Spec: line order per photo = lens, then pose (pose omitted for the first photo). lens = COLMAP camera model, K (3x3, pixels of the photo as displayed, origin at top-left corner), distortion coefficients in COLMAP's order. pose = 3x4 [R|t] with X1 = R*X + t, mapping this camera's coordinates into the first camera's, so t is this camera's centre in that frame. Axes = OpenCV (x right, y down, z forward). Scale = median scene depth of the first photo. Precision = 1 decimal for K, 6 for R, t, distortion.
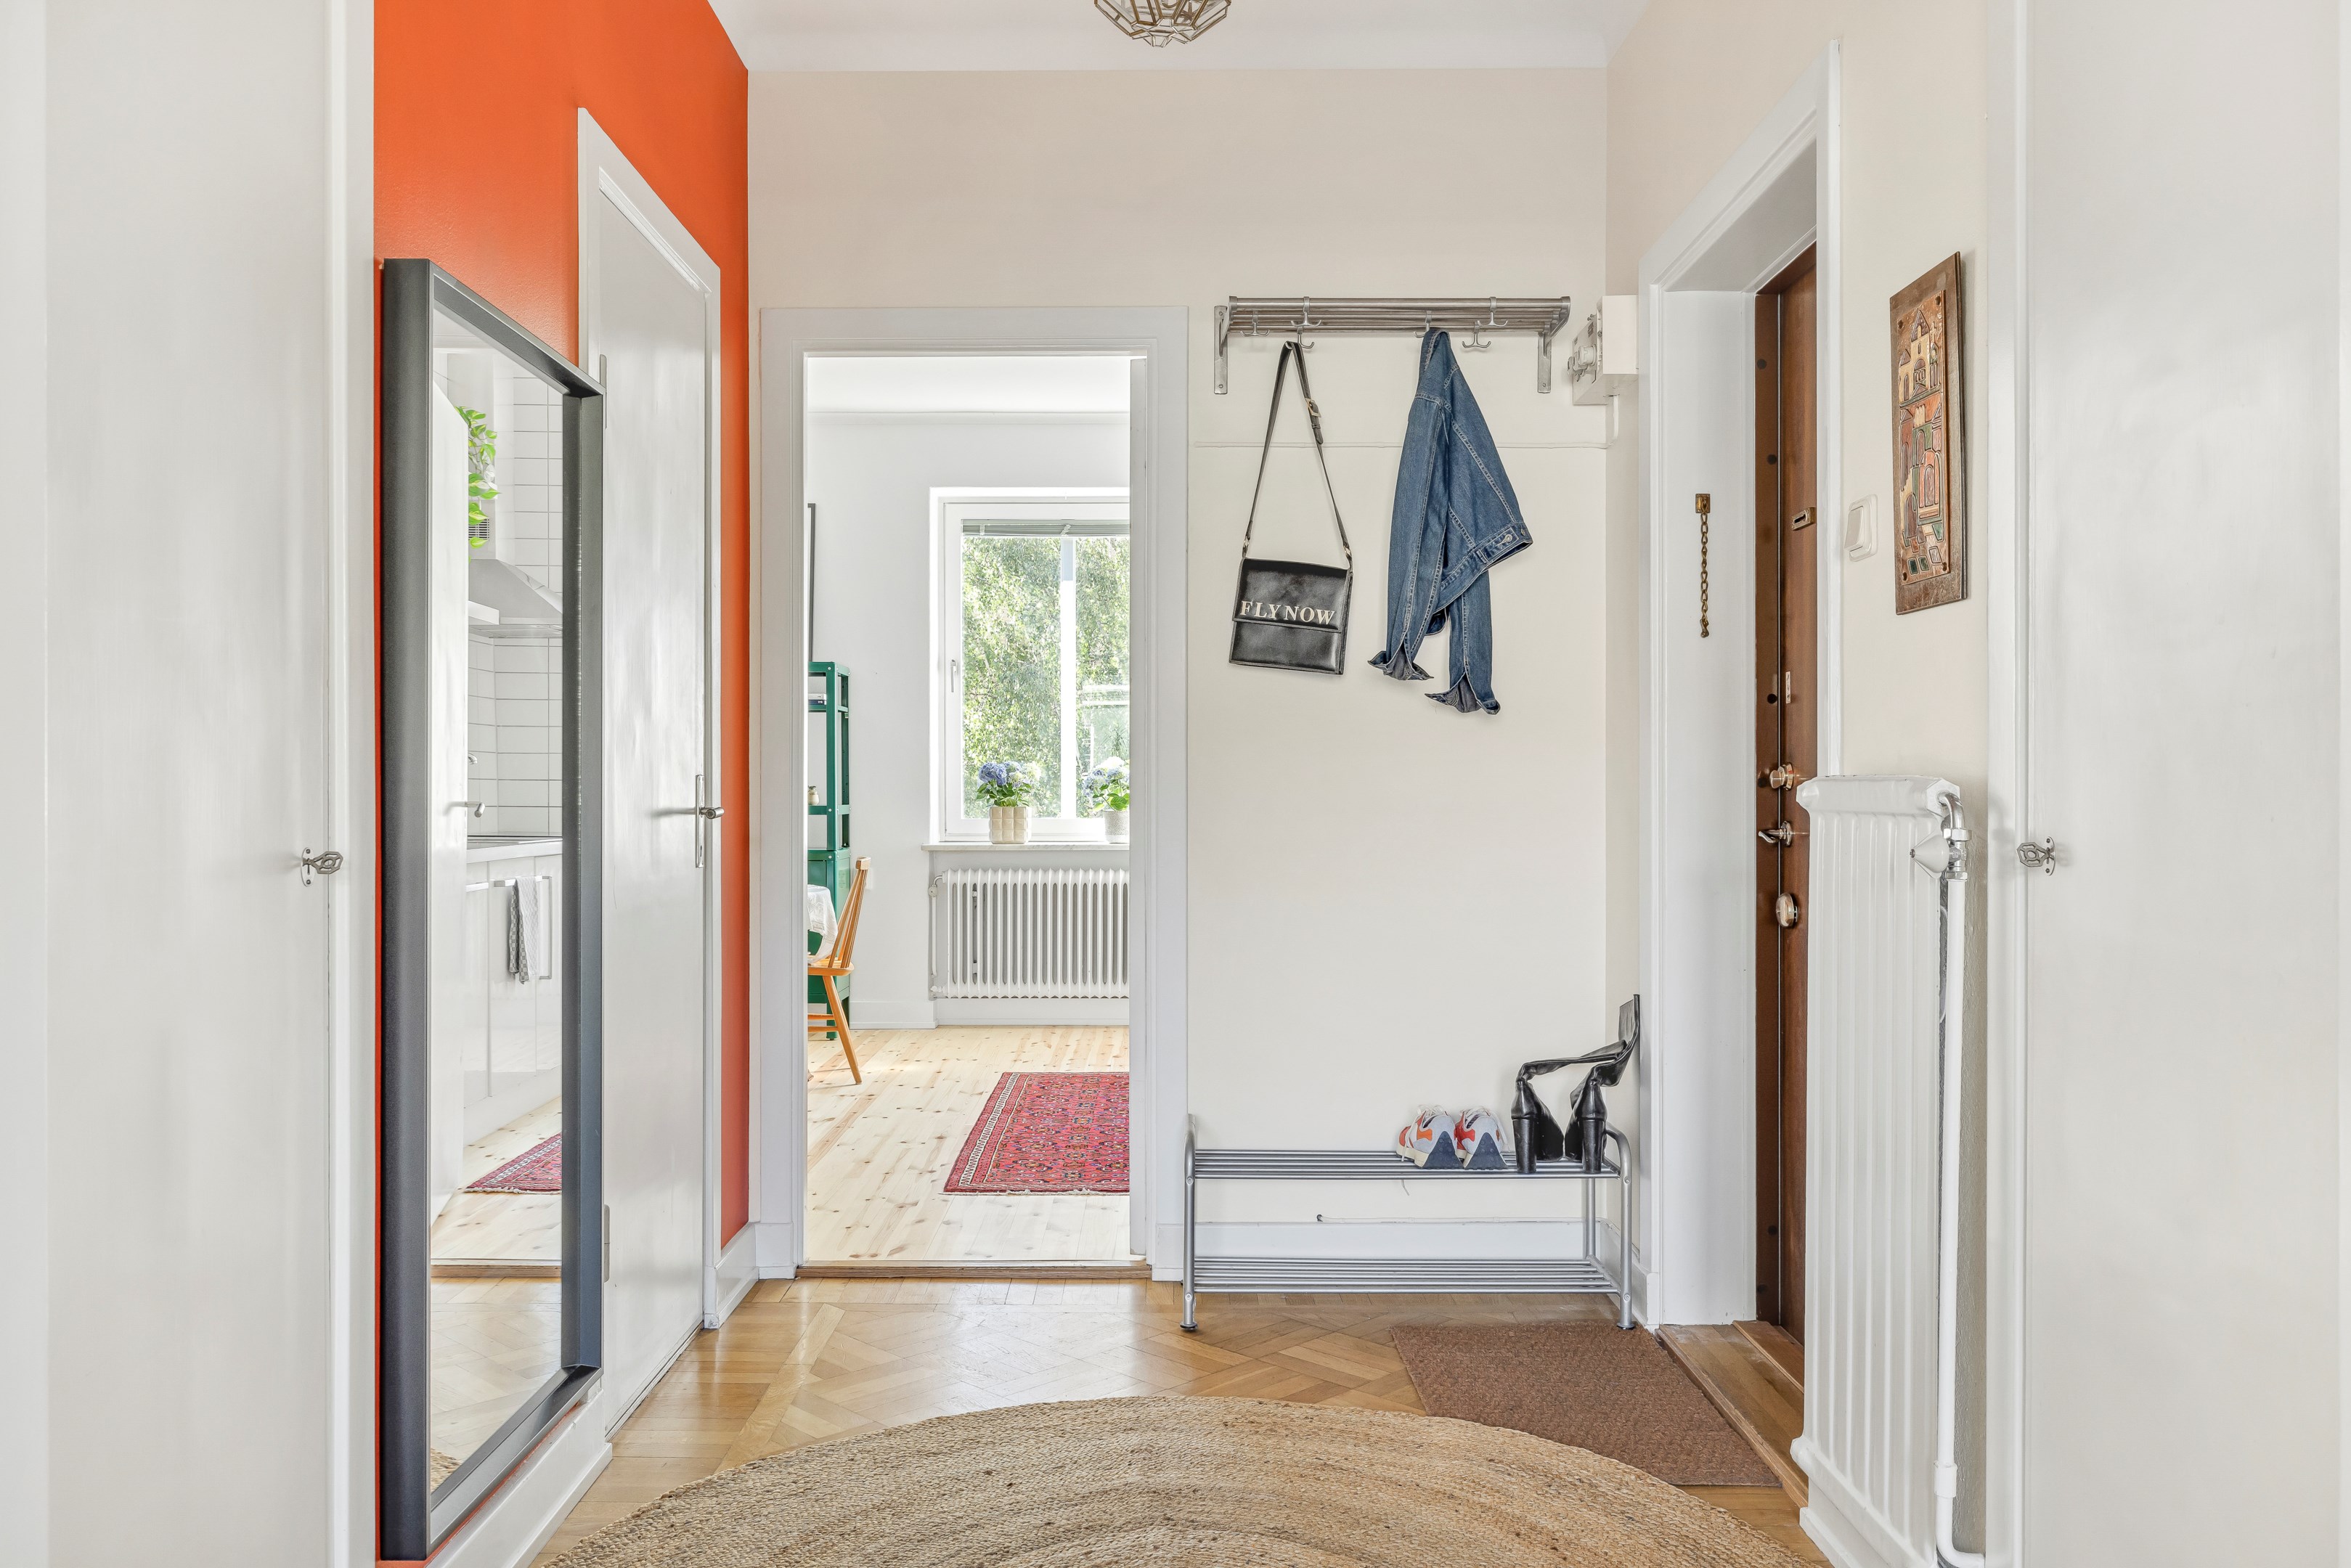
lens RADIAL K [[1934.1, 0, 1197.2], [0, 1934.1, 797.6], [0, 0, 1]] dist [-0.004295, 0.002362]
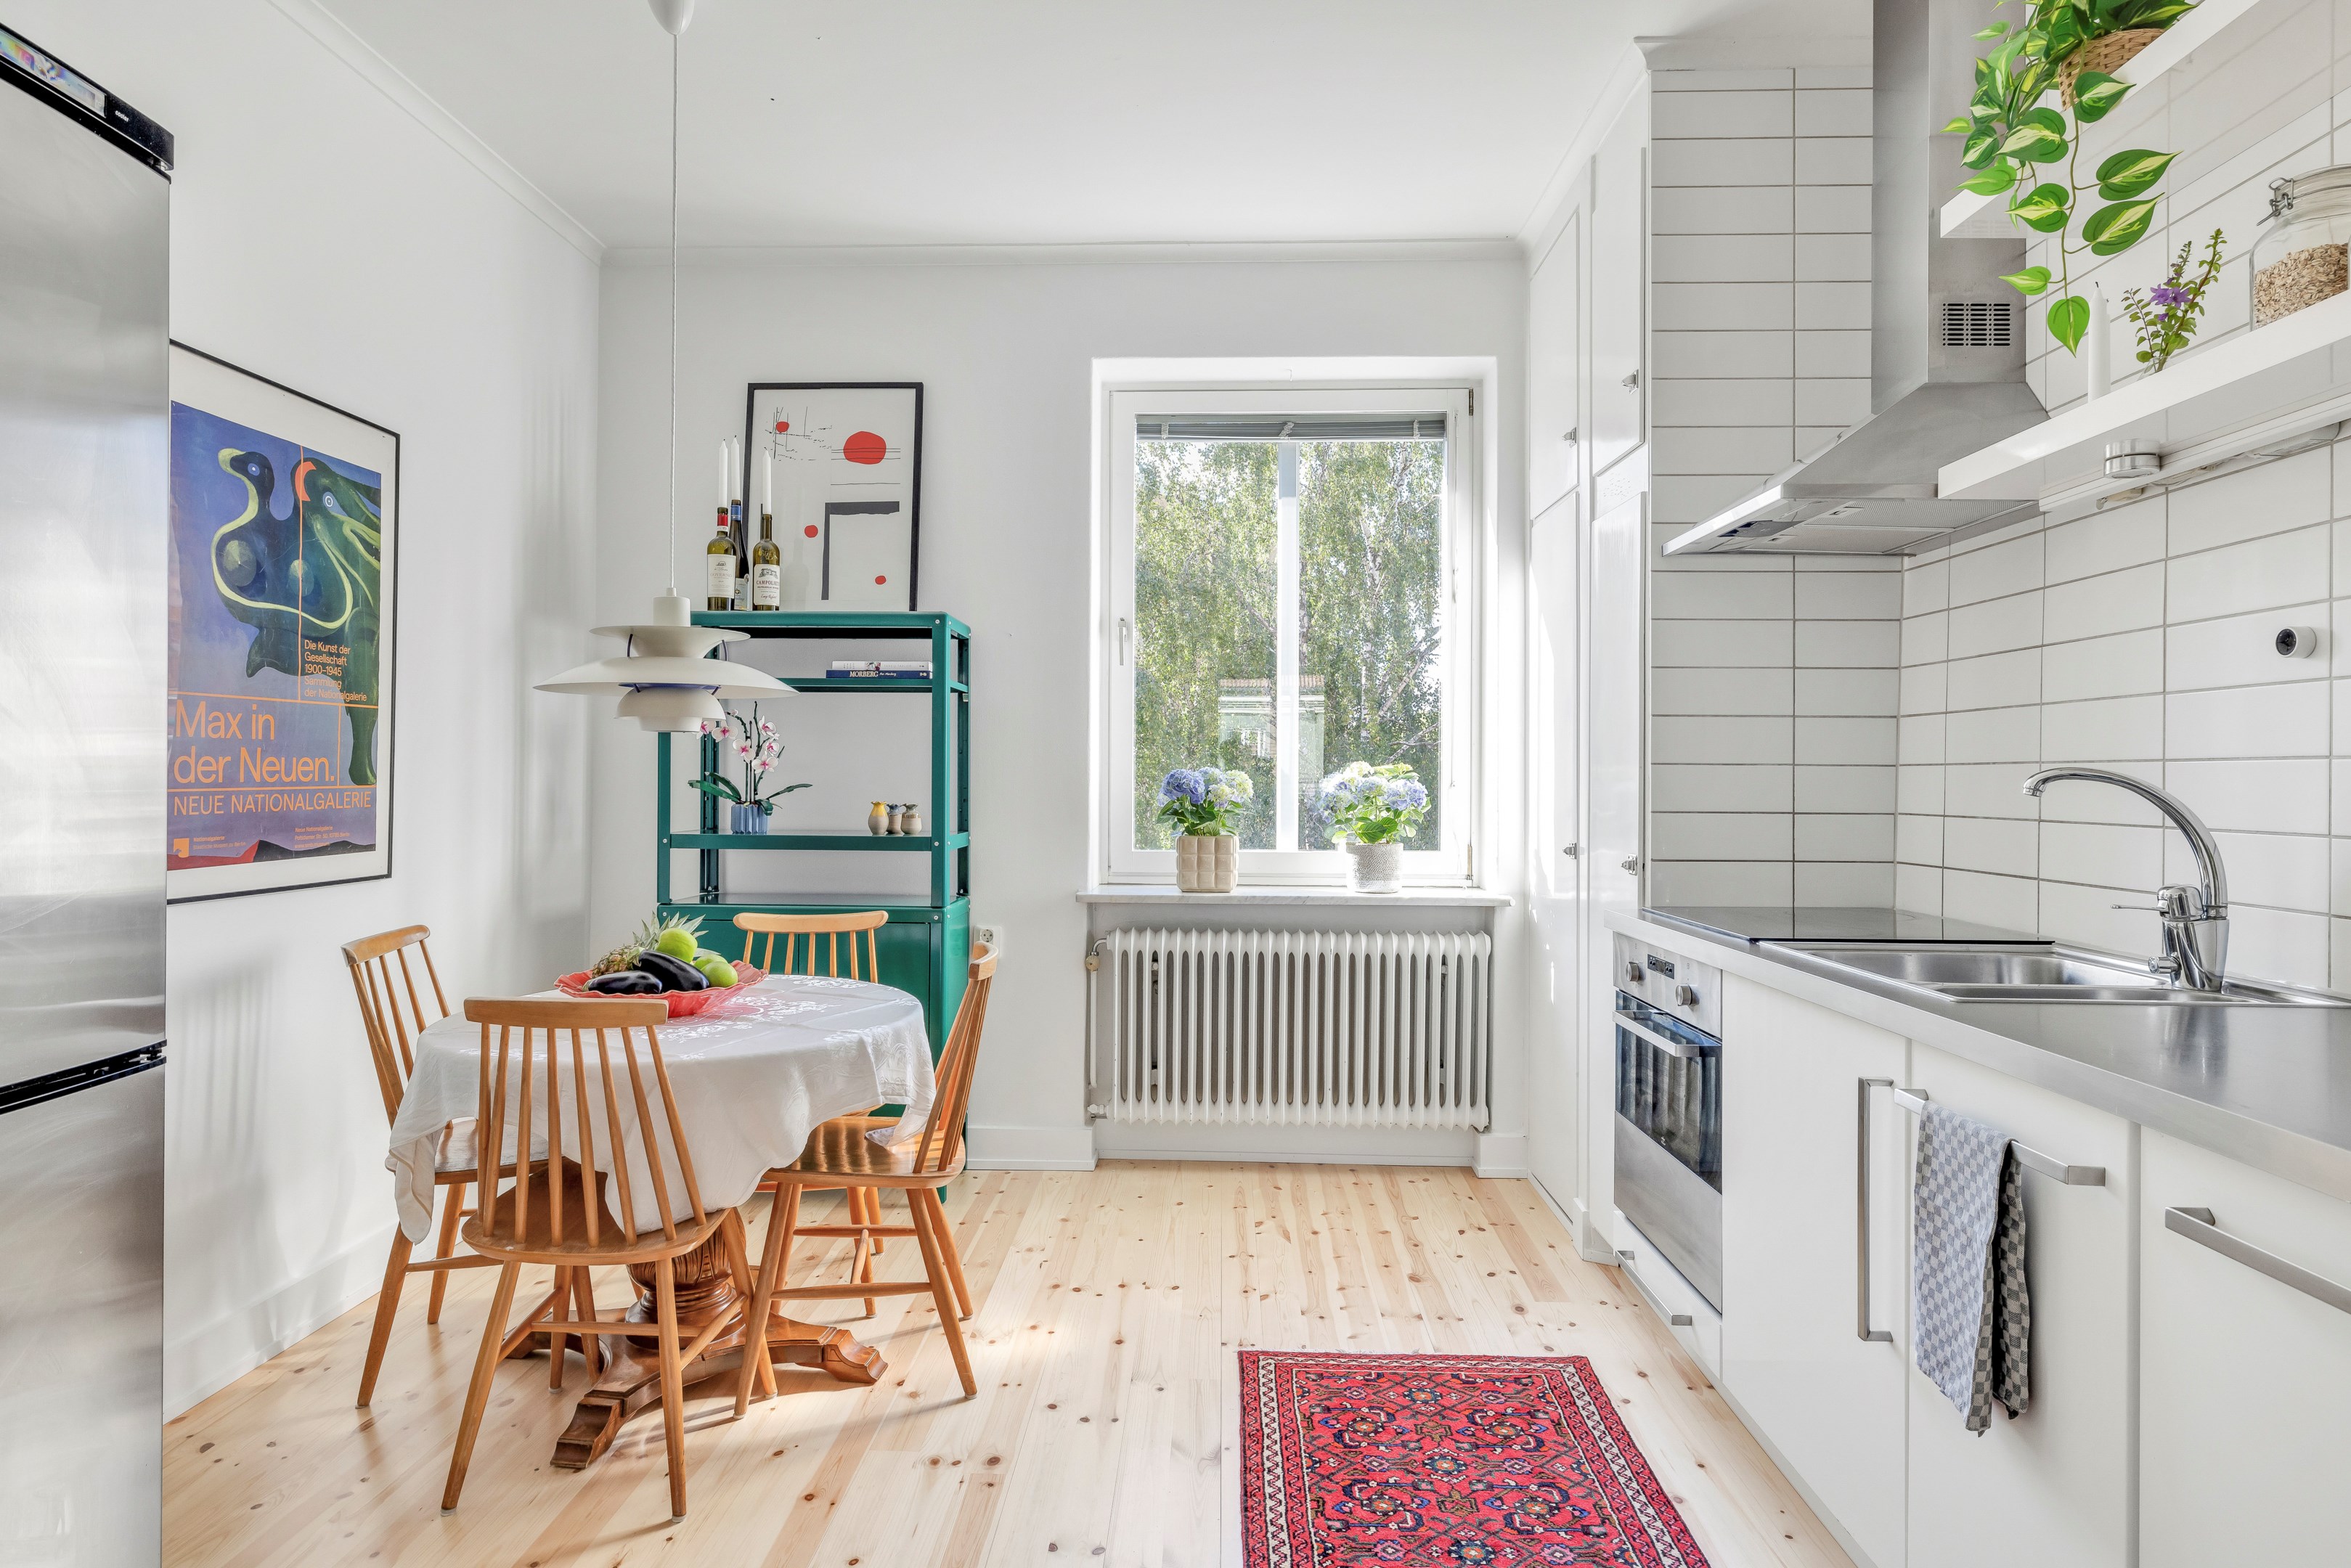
lens RADIAL K [[1379.3, 0, 1169.4], [0, 1379.3, 776.1], [0, 0, 1]] dist [-0.013600, 0.005376]
pose [[0.998707, 0.004424, -0.050644, -0.197378], [-0.004985, 0.999928, -0.010954, -0.024821], [0.050592, 0.011192, 0.998657, 1.201811]]
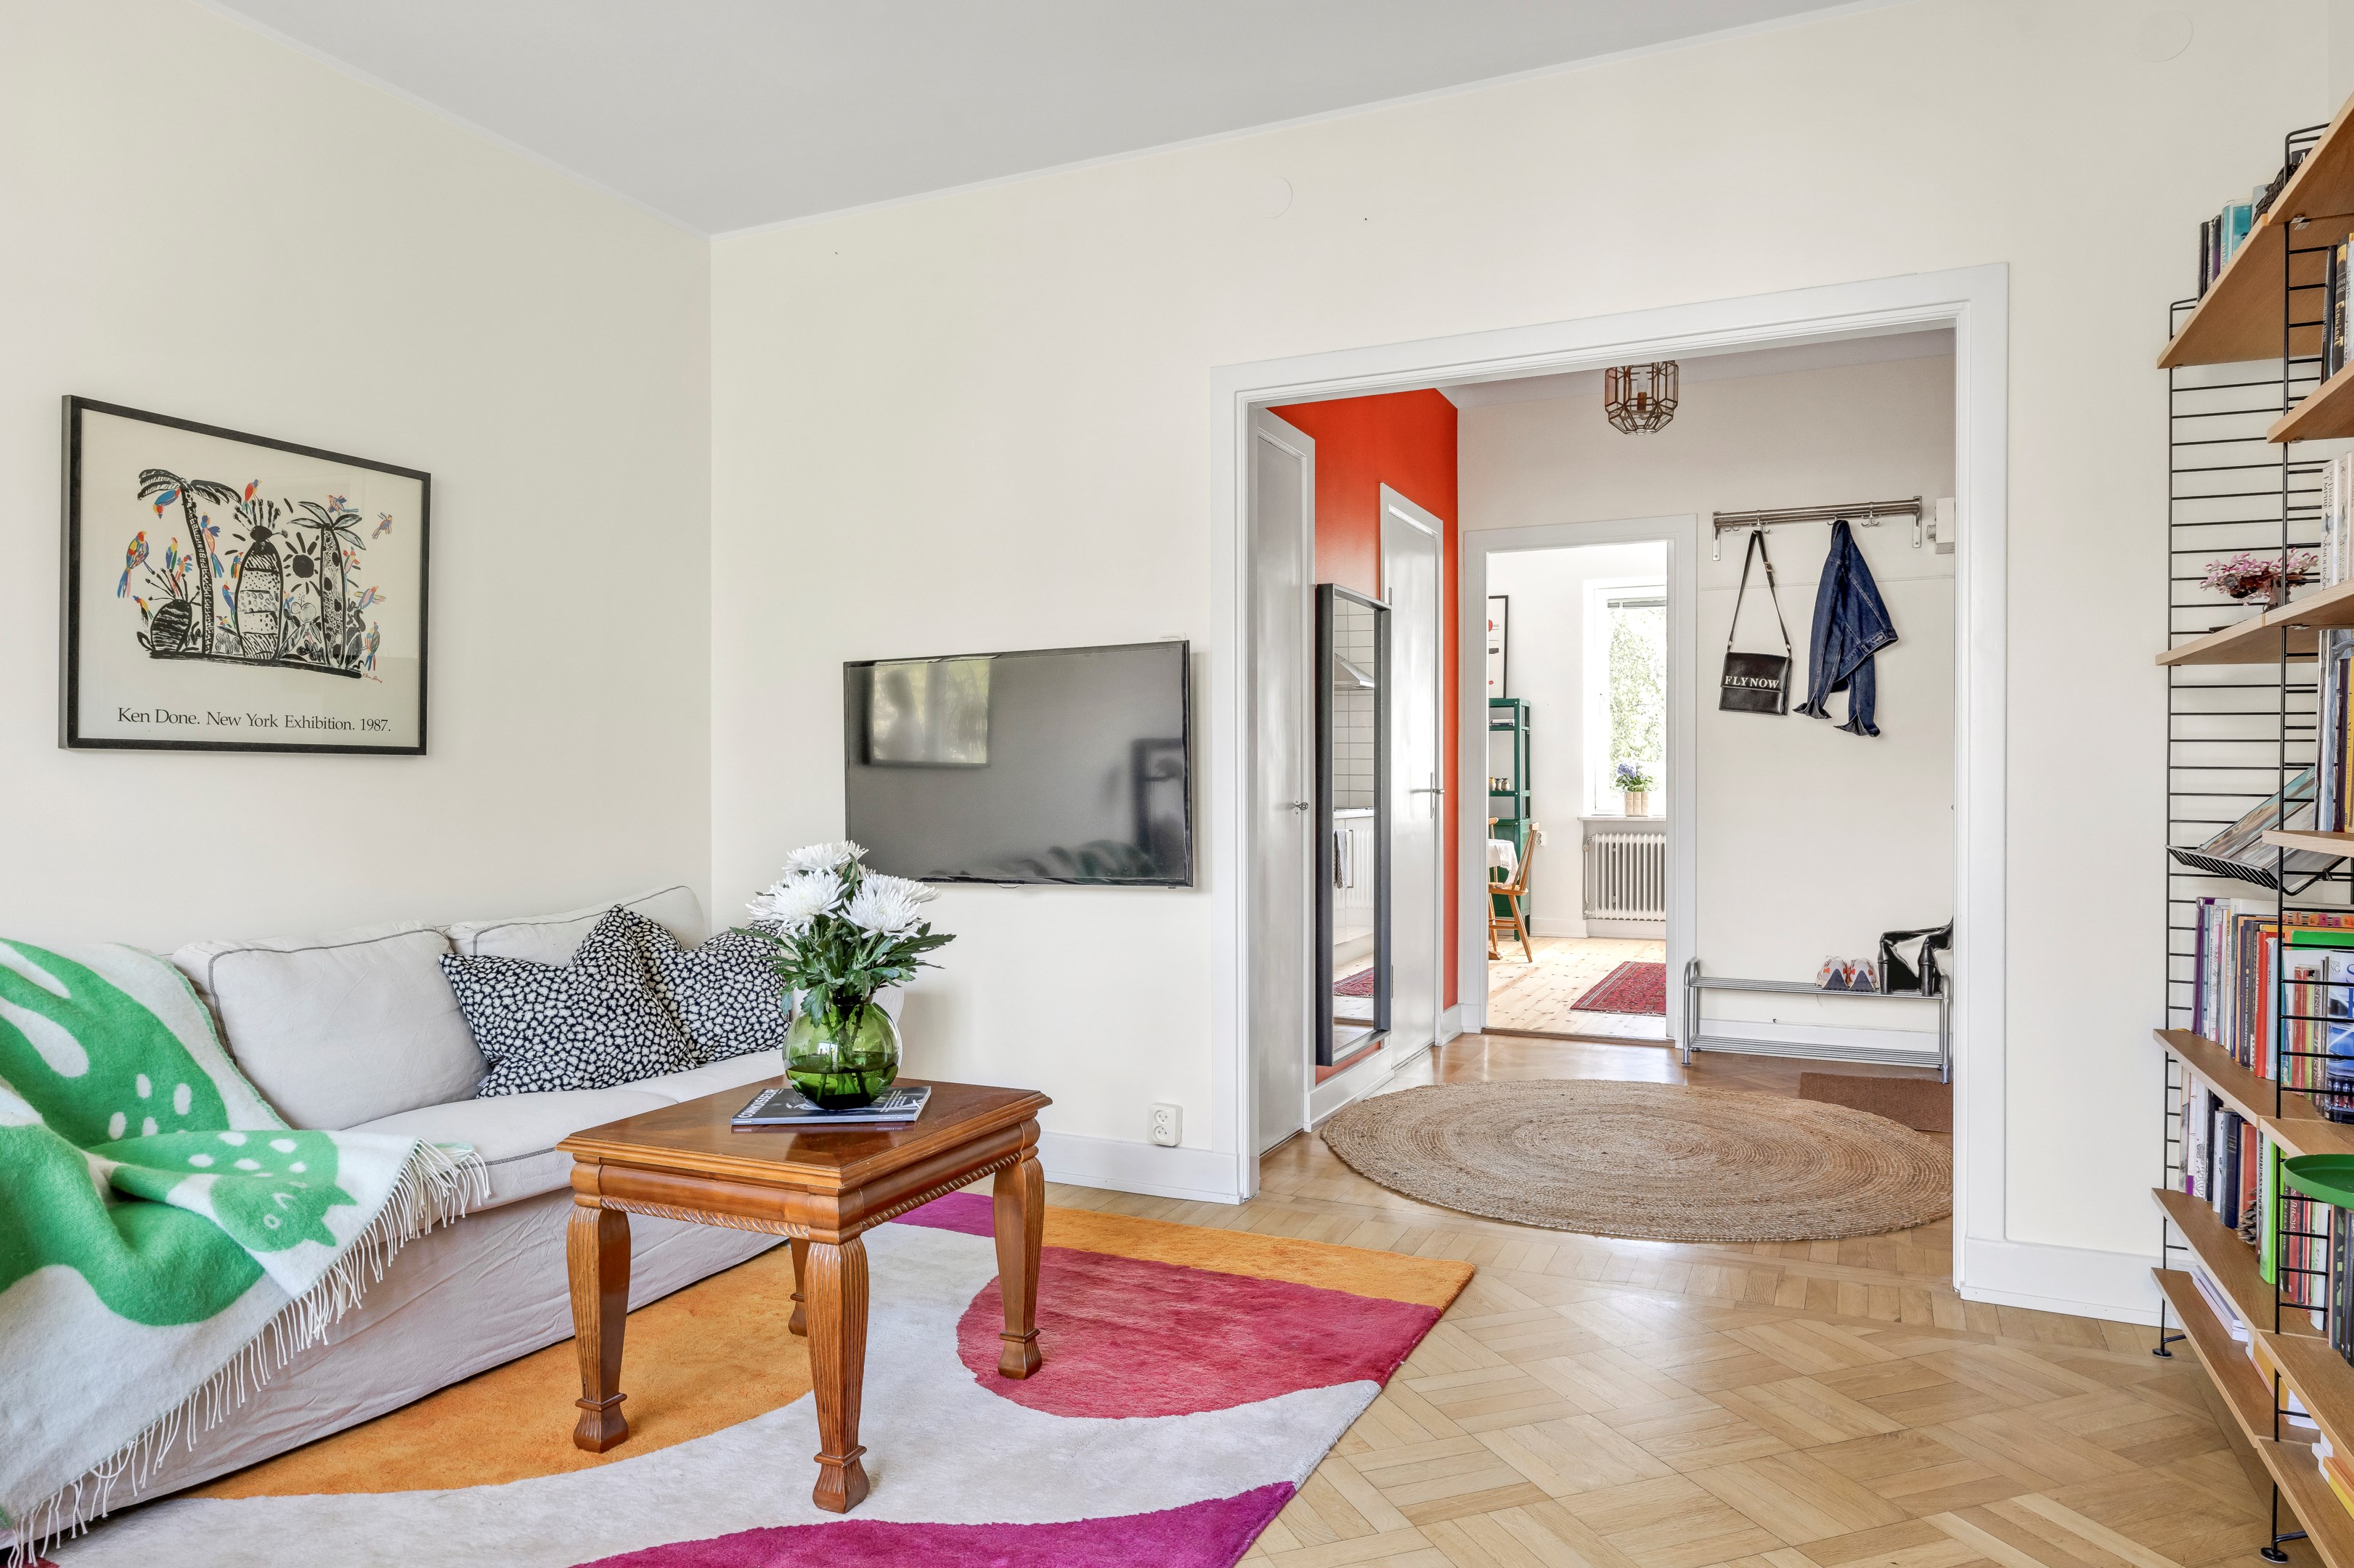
lens RADIAL K [[1531.0, 0, 1167.3], [0, 1531.0, 784.6], [0, 0, 1]] dist [-0.007615, 0.006928]
pose [[0.910854, -0.000814, -0.412728, 0.135260], [0.000243, 0.999999, -0.001435, 0.001897], [0.412729, 0.001207, 0.910853, -0.514063]]
